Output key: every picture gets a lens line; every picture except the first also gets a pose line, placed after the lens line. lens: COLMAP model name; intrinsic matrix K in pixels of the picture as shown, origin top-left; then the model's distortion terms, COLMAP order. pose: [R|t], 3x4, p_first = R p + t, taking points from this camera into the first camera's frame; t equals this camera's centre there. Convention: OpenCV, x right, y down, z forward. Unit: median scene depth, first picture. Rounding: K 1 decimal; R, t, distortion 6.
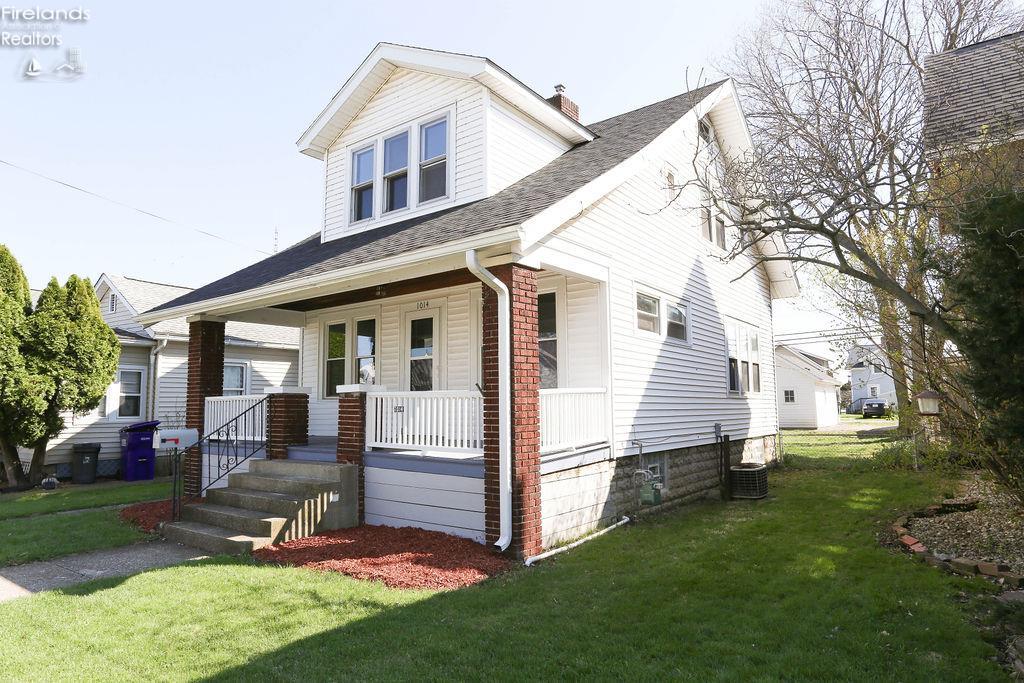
lens RADIAL K [[608.9, 0, 513.9], [0, 608.9, 335.7], [0, 0, 1]] dist [-0.030151, 0.008728]
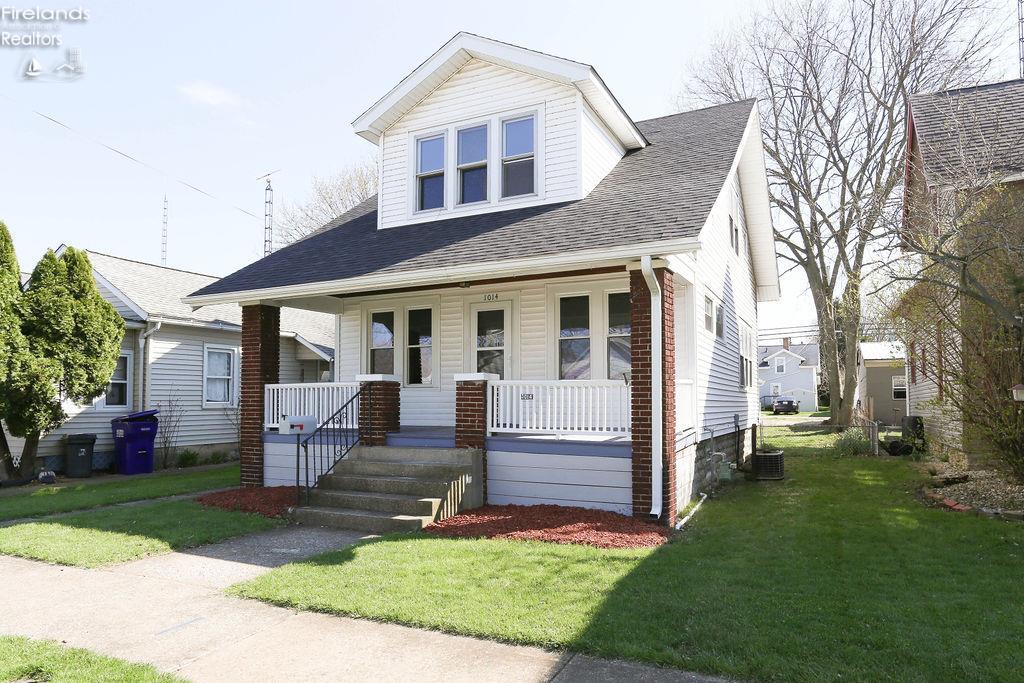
lens RADIAL K [[646.3, 0, 518.9], [0, 646.3, 359.1], [0, 0, 1]] dist [-0.035479, 0.000813]
pose [[0.981206, 0.020637, 0.191856, -0.327354], [-0.030014, 0.998486, 0.046100, 0.001981], [-0.190614, -0.050992, 0.980340, -0.083745]]
